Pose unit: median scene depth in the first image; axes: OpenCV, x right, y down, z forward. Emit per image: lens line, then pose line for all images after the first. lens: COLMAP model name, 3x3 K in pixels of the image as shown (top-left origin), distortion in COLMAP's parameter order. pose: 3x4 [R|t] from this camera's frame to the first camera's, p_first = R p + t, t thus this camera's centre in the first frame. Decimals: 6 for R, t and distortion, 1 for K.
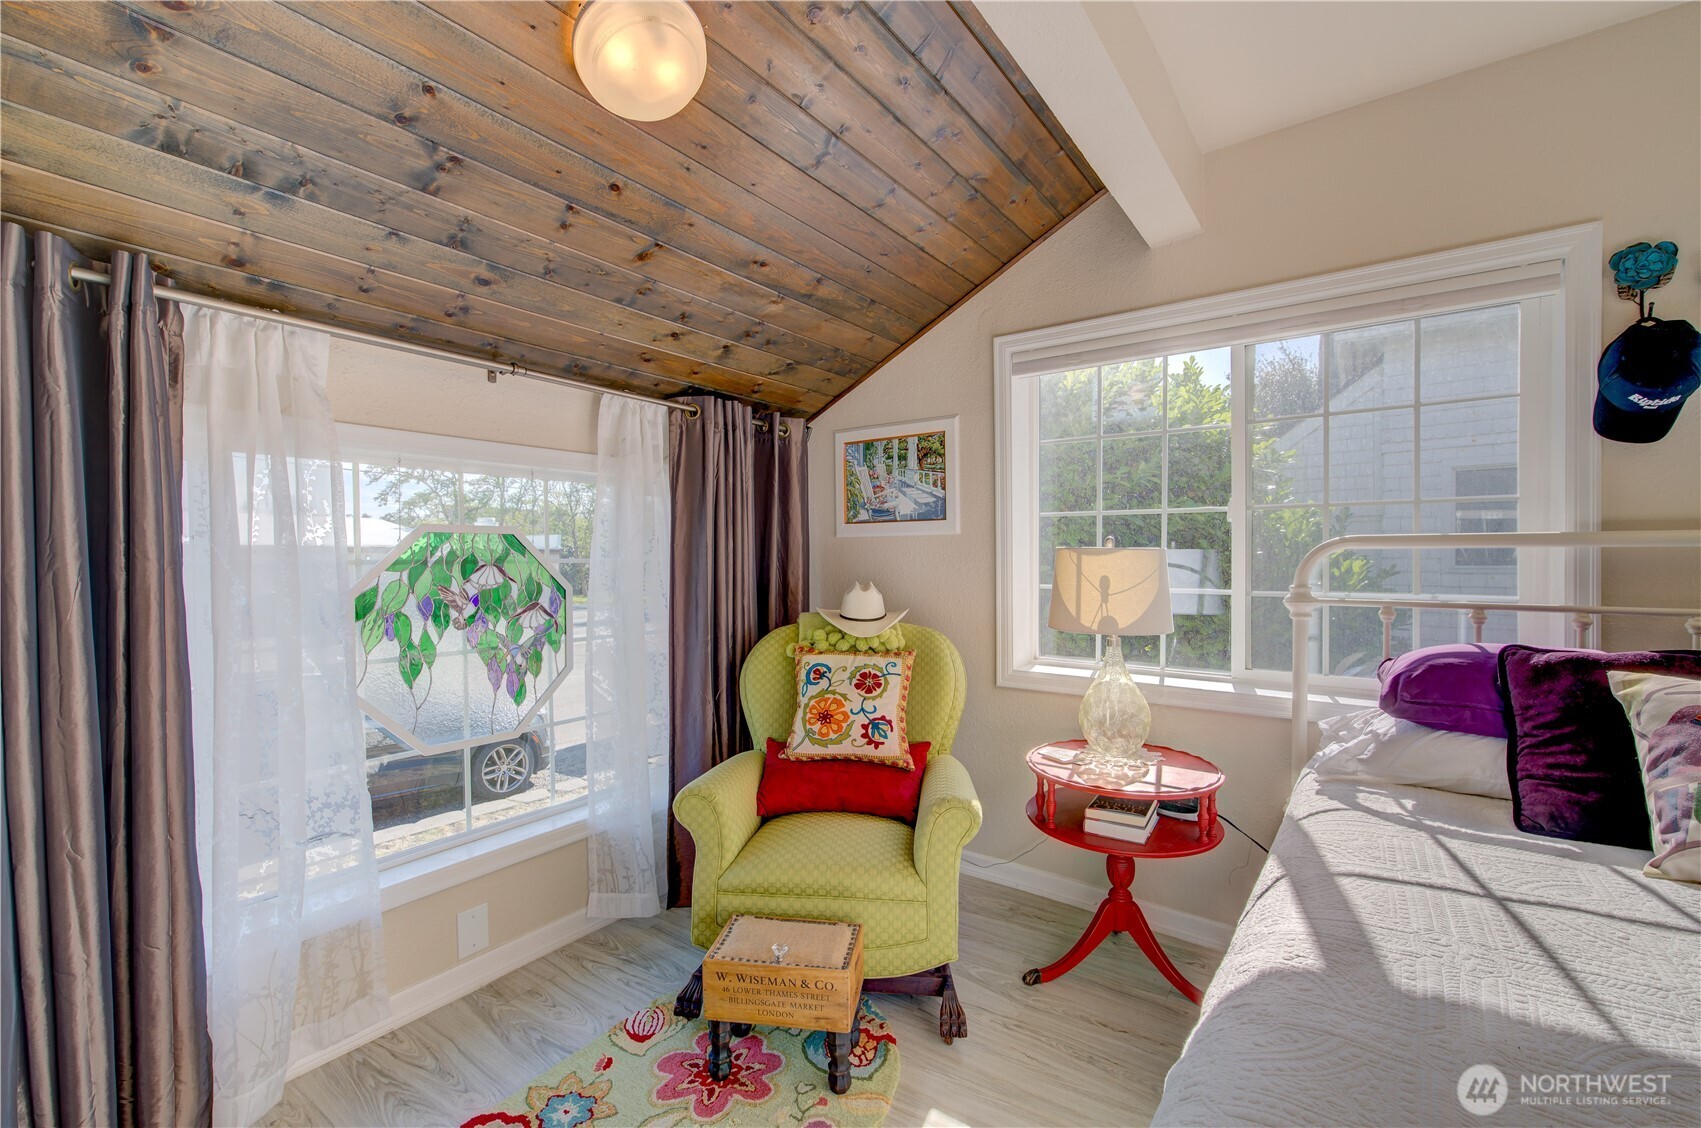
lens RADIAL K [[721.2, 0, 859.9], [0, 721.2, 566.0], [0, 0, 1]] dist [-0.002595, -0.001120]
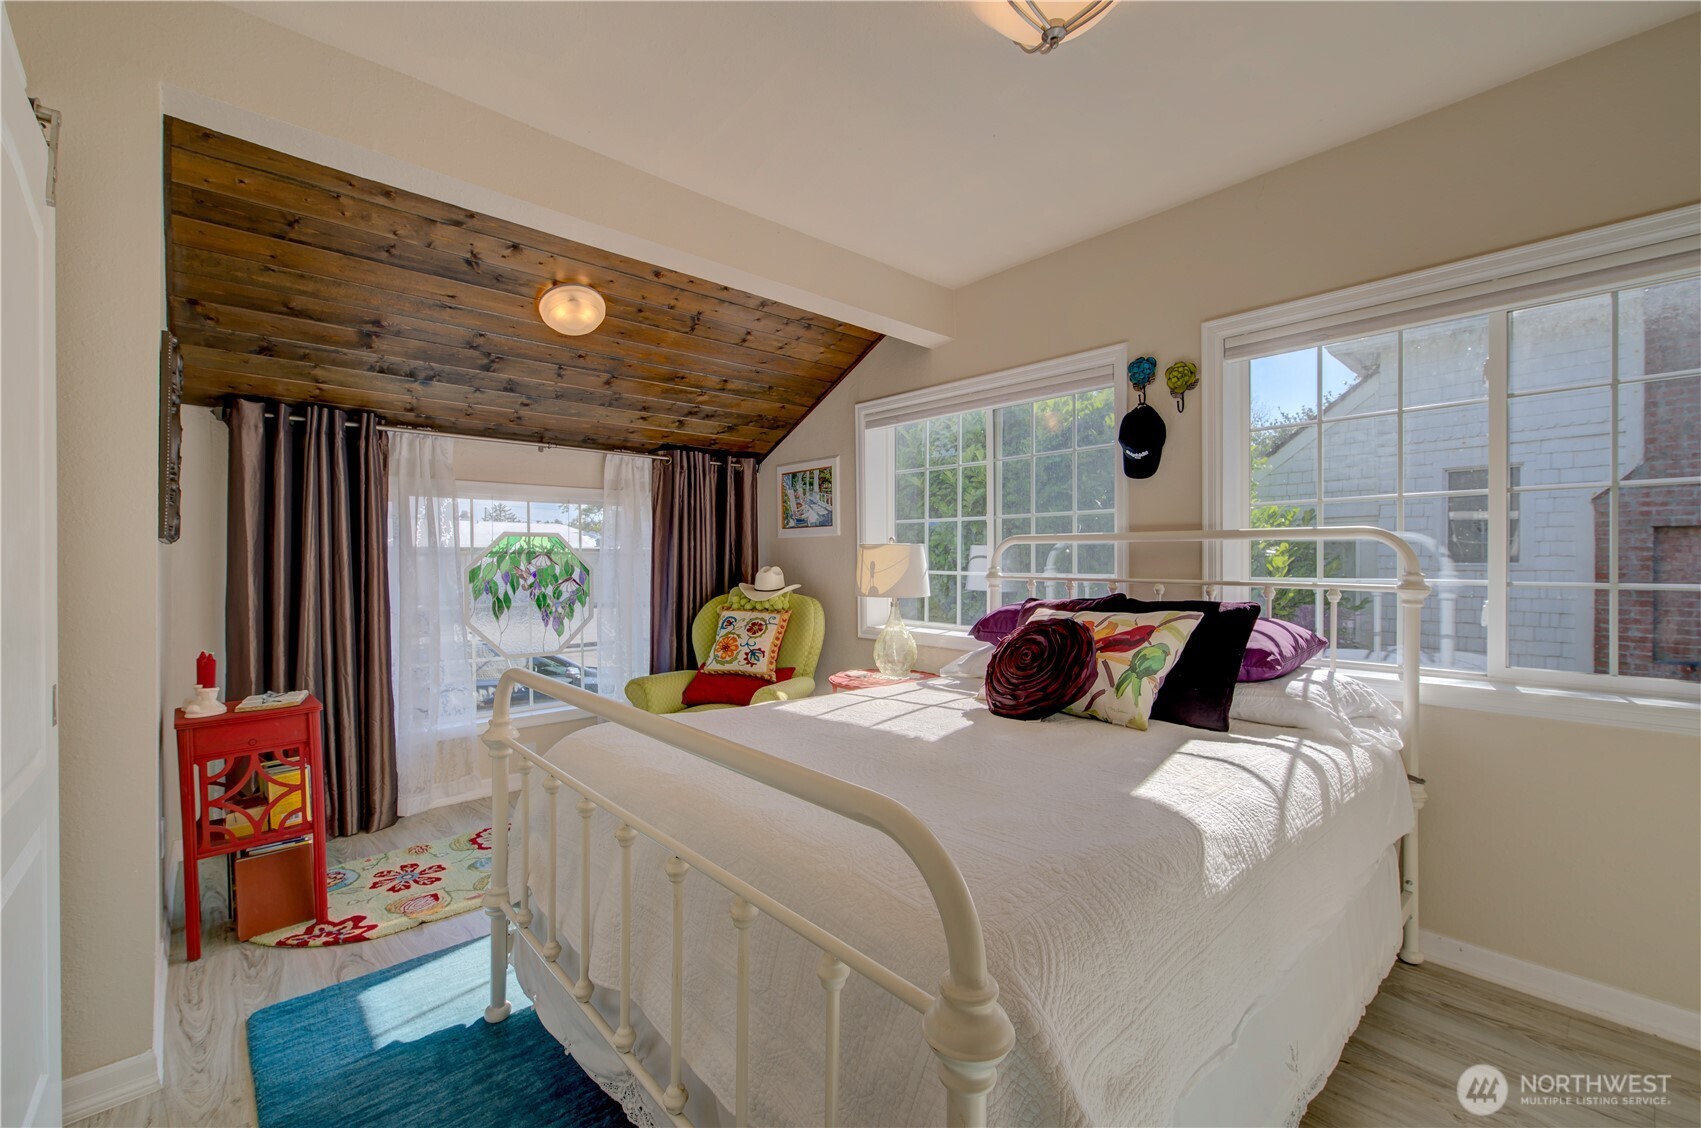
lens RADIAL K [[721.2, 0, 857.3], [0, 721.2, 566.1], [0, 0, 1]] dist [-0.002595, -0.001120]
pose [[0.978520, 0.004169, -0.206109, 0.590770], [-0.004199, 0.999991, 0.000292, 0.022428], [0.206108, 0.000579, 0.978529, -0.552628]]
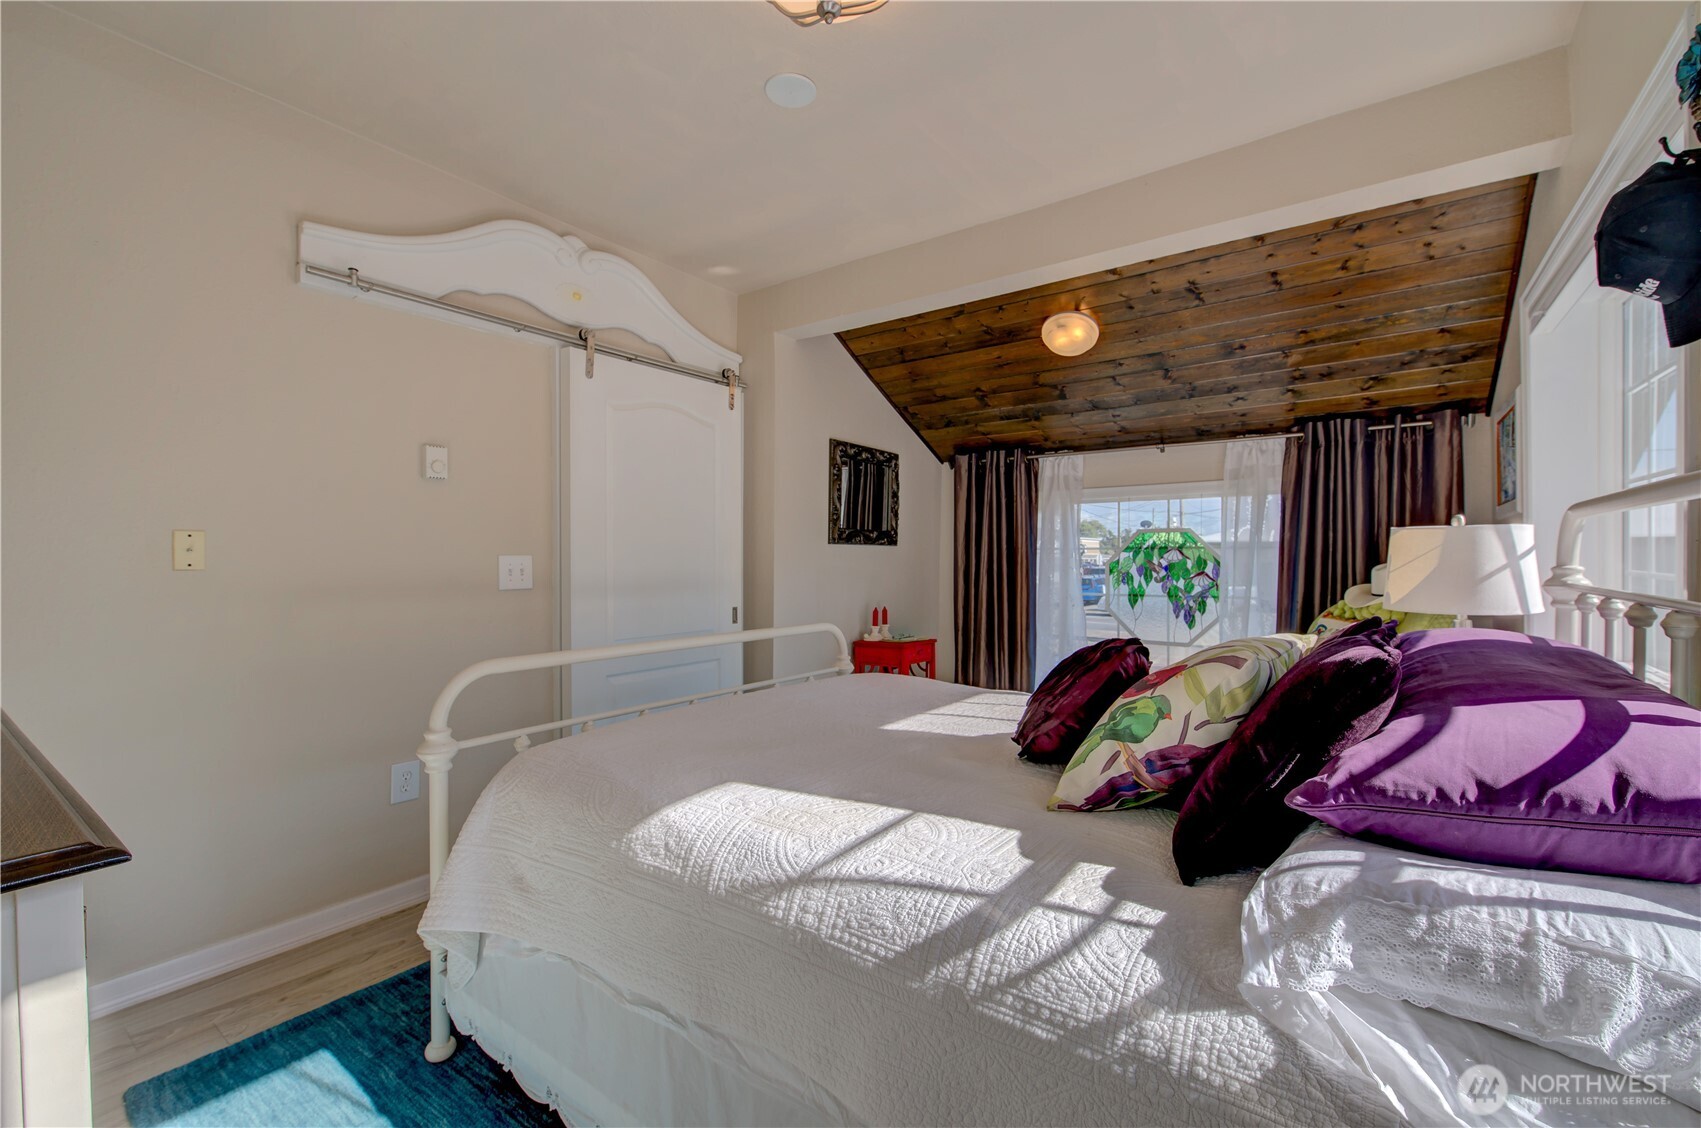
lens RADIAL K [[721.2, 0, 854.0], [0, 721.2, 566.4], [0, 0, 1]] dist [-0.002595, -0.001120]
pose [[-0.007412, 0.016973, -0.999828, 1.314162], [-0.006056, 0.999837, 0.017018, 0.015342], [0.999954, 0.006181, -0.007308, 0.195855]]
